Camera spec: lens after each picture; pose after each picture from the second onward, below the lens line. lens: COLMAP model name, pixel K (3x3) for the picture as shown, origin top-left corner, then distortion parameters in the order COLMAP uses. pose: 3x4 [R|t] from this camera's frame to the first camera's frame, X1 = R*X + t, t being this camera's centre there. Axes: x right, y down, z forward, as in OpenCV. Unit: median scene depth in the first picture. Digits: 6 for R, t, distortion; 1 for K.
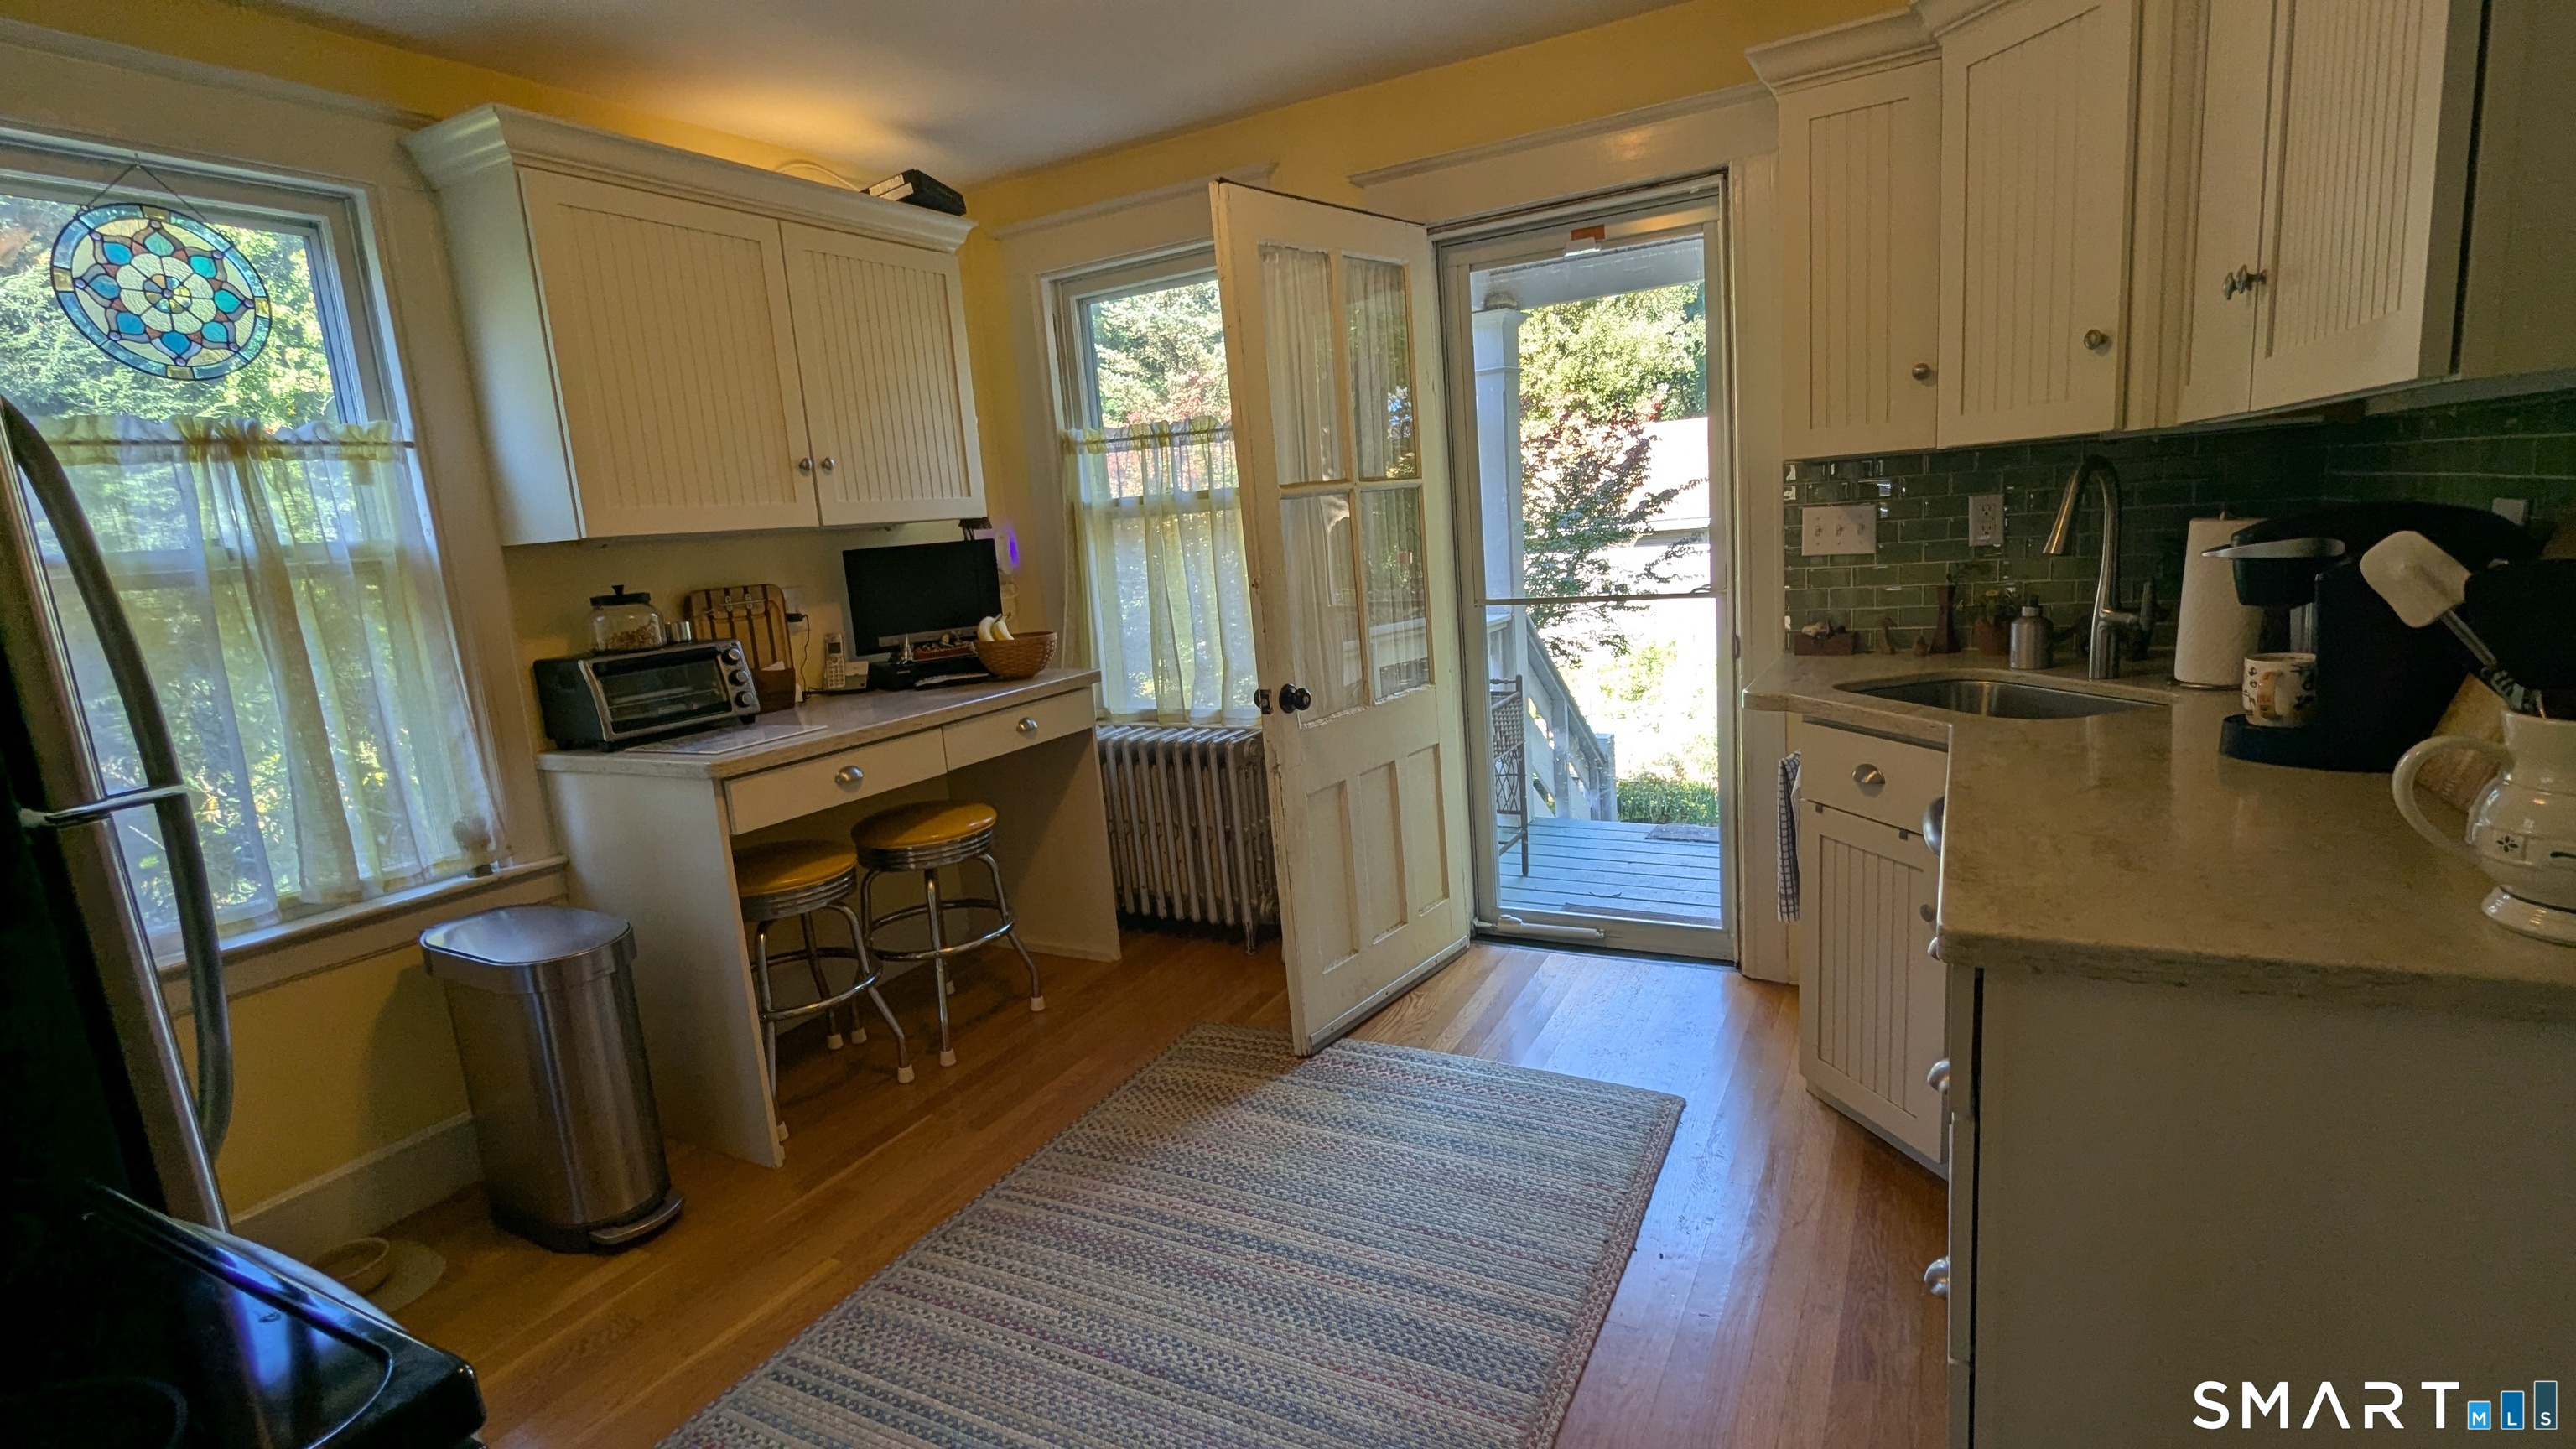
lens RADIAL K [[1200.9, 0, 1291.0], [0, 1200.9, 726.0], [0, 0, 1]] dist [0.011679, -0.000455]
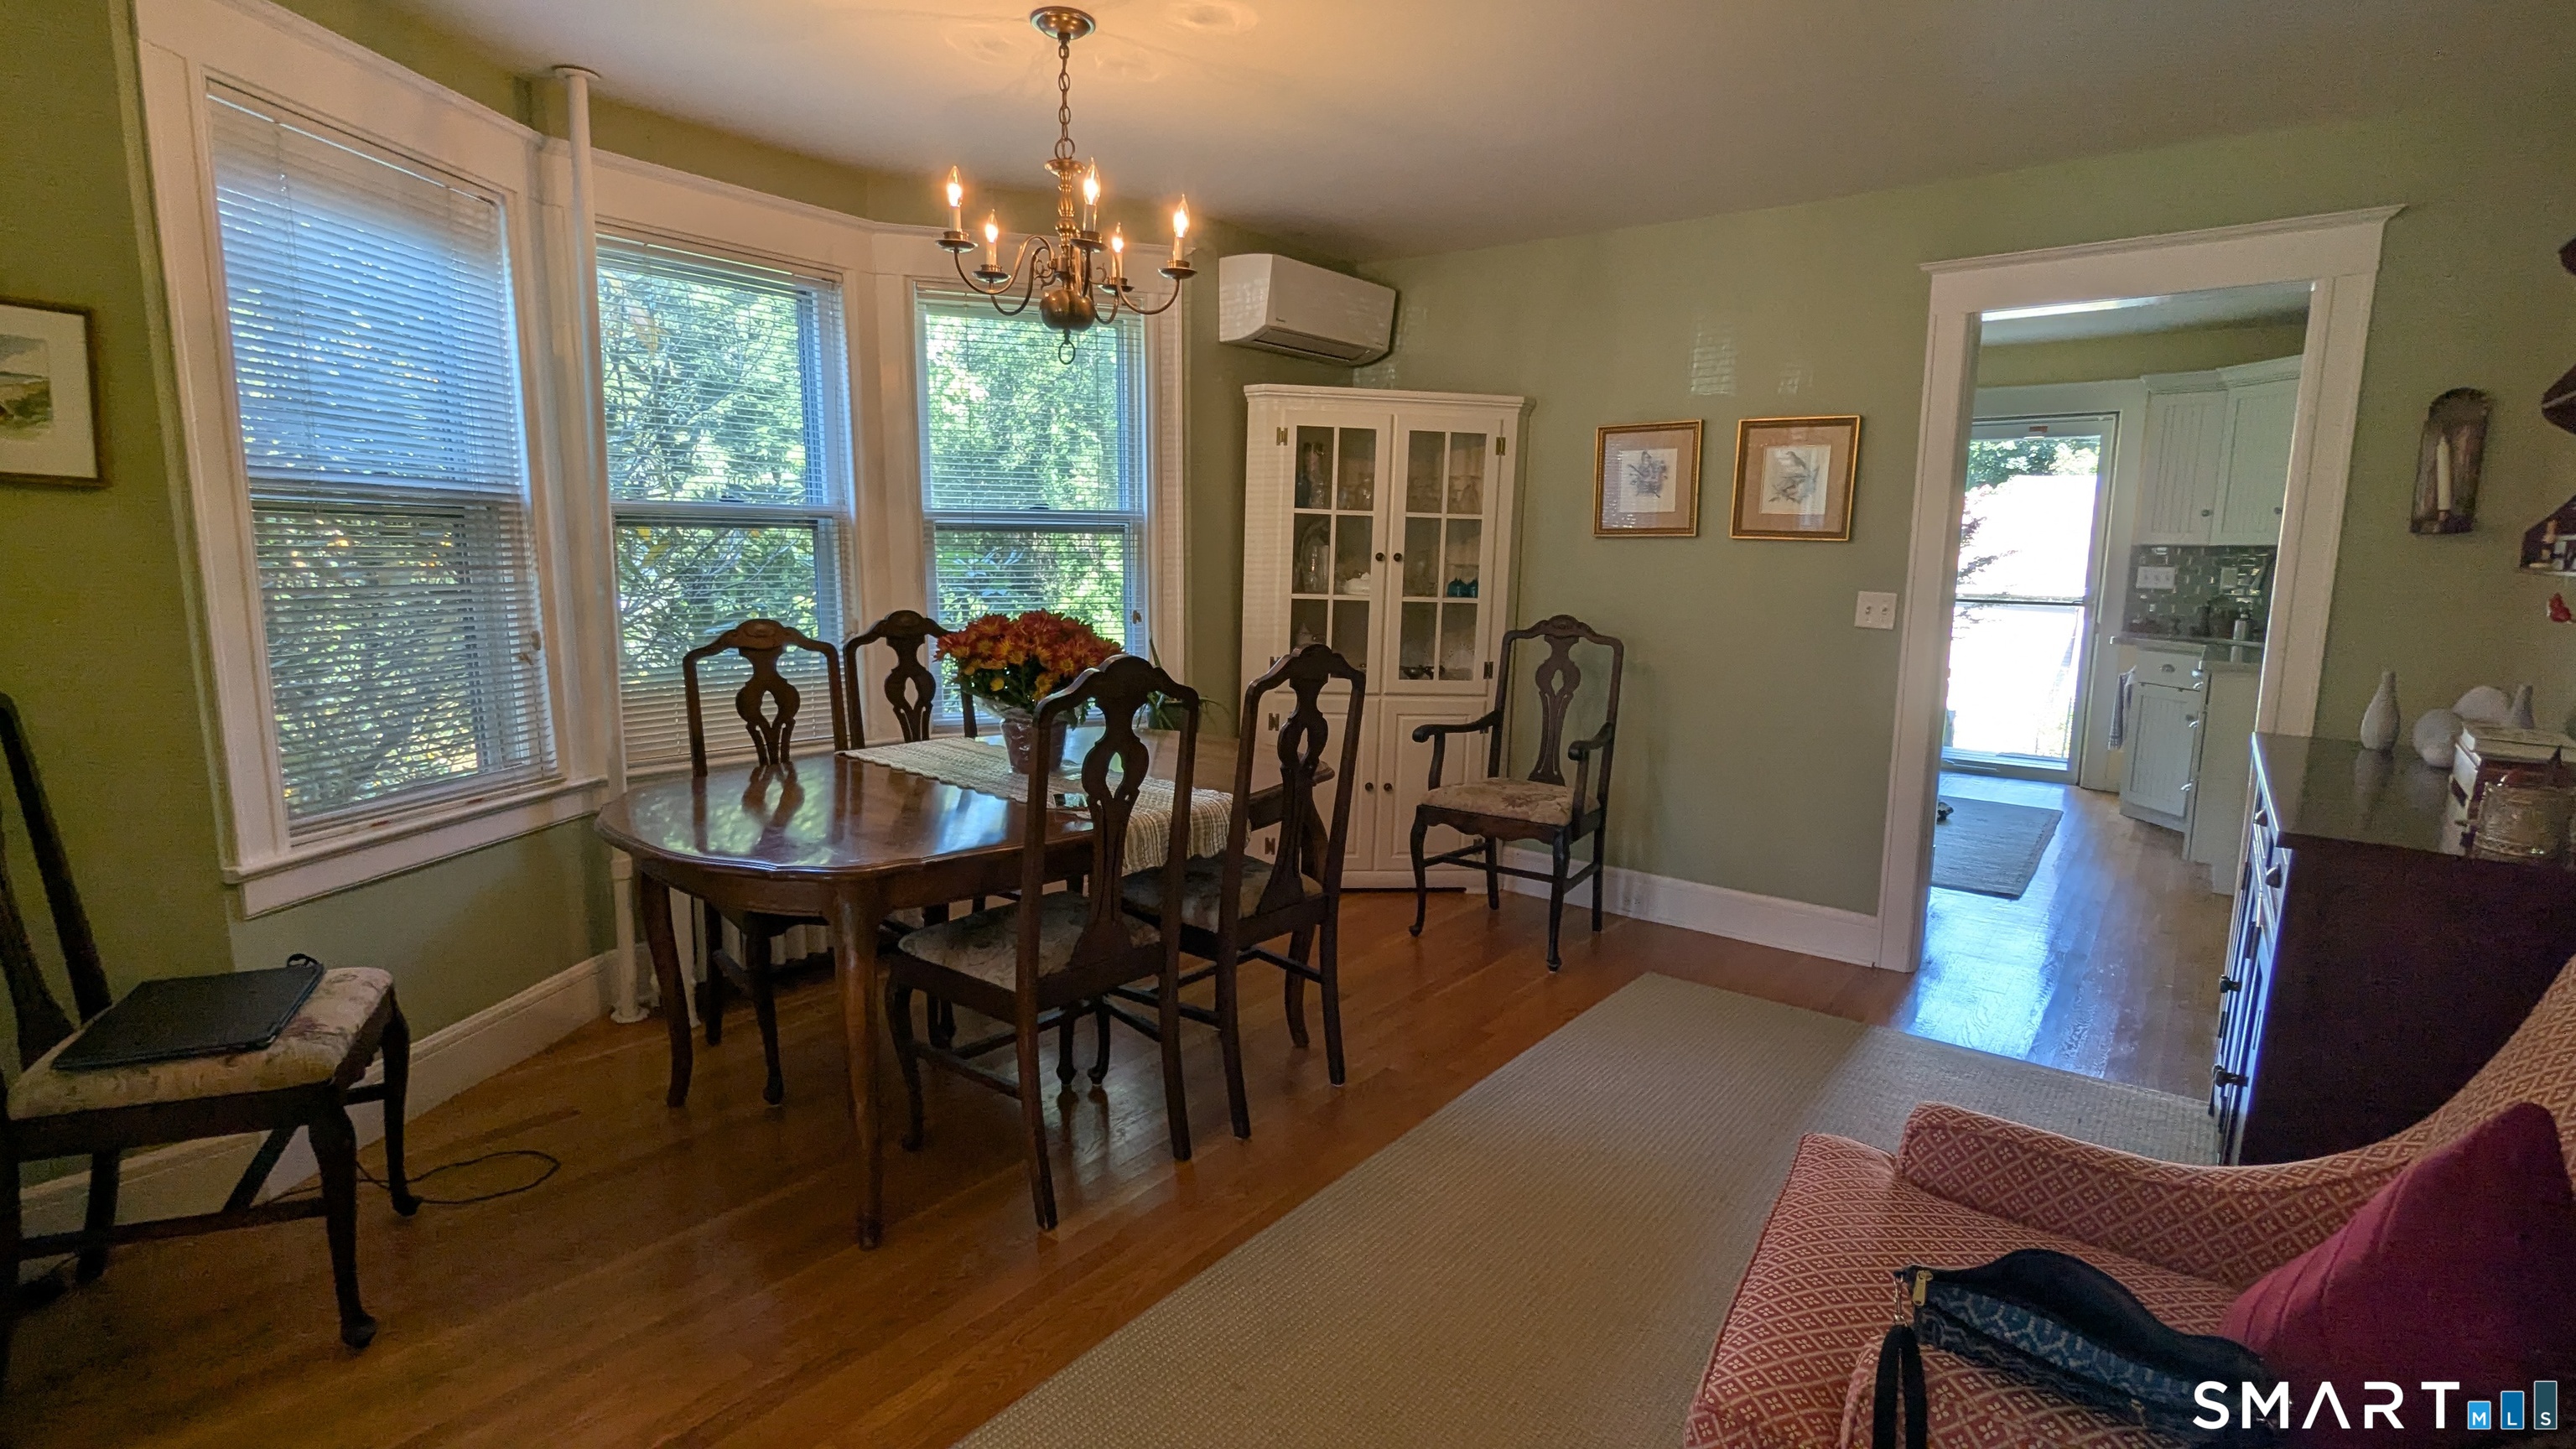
lens RADIAL K [[1200.9, 0, 1294.2], [0, 1200.9, 730.0], [0, 0, 1]] dist [0.011679, -0.000455]
pose [[0.983953, 0.111686, -0.139146, -0.386979], [-0.114162, 0.993413, -0.009917, 0.161051], [0.137122, 0.025643, 0.990222, -0.713193]]
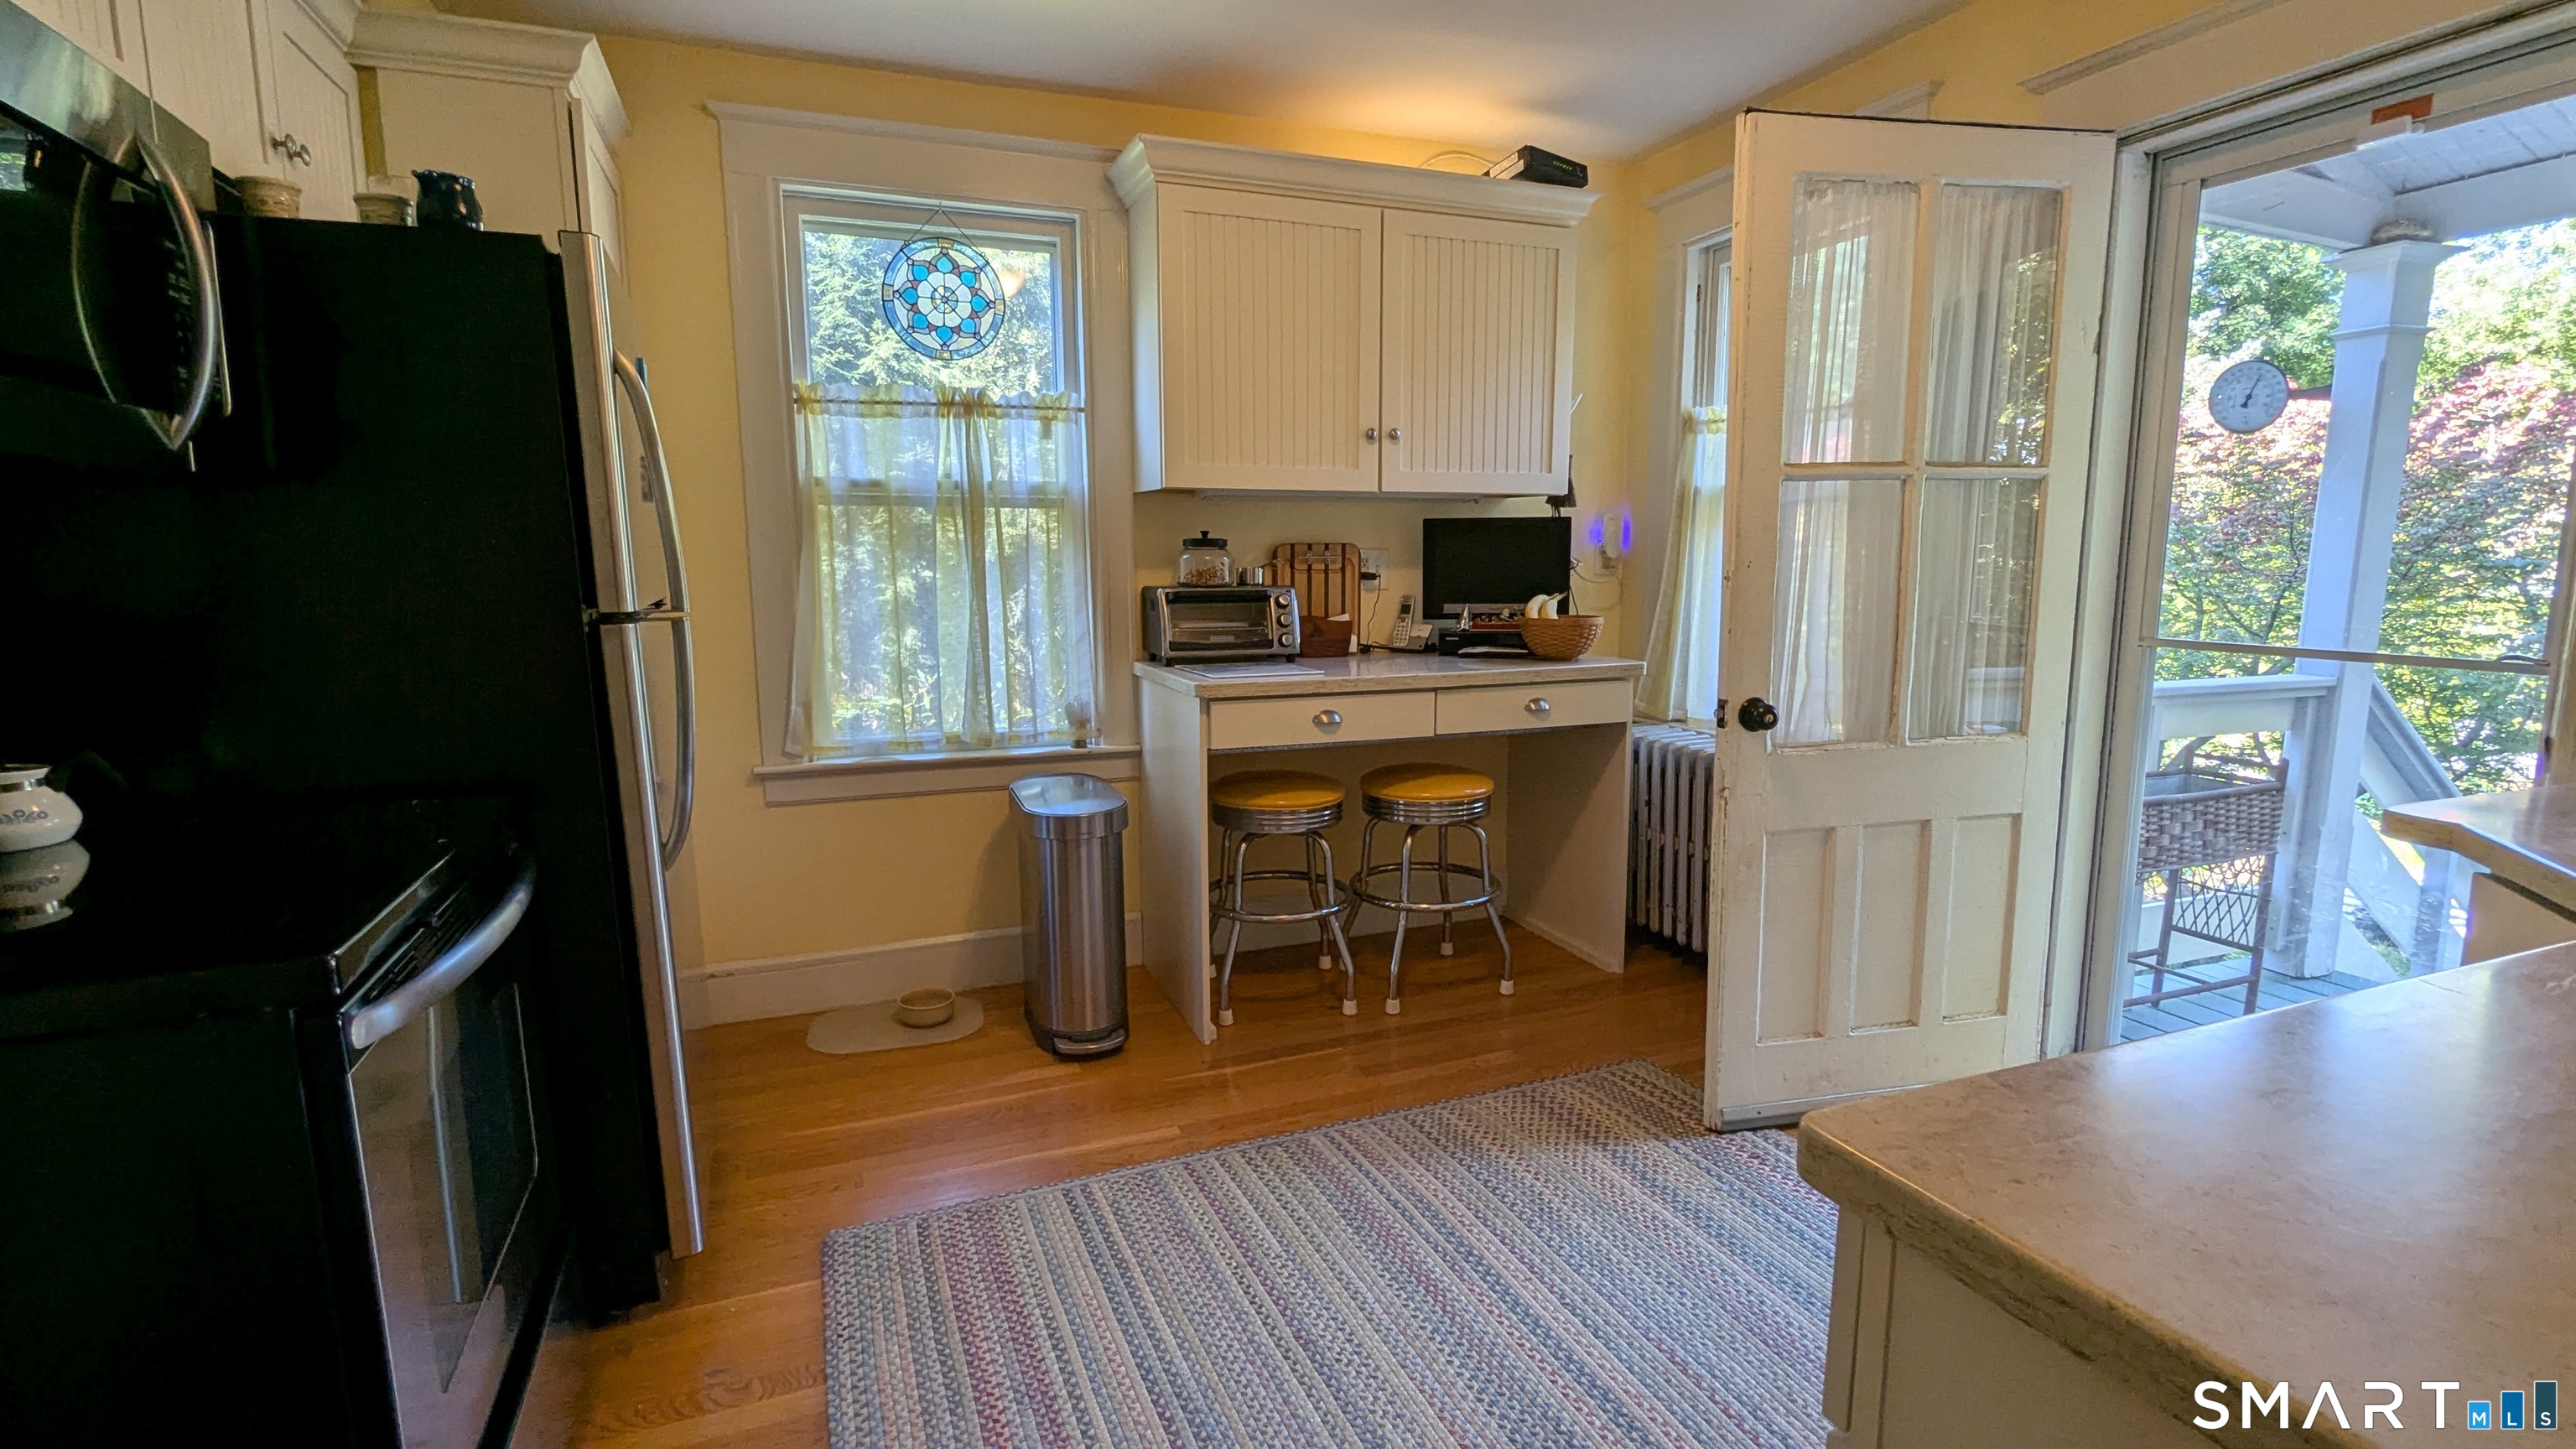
lens RADIAL K [[1200.9, 0, 1295.1], [0, 1200.9, 724.9], [0, 0, 1]] dist [0.011679, -0.000455]
pose [[0.776912, 0.167192, -0.607005, 0.254571], [-0.165744, 0.984402, 0.059005, -0.011853], [0.607402, 0.054766, 0.792505, 0.118297]]
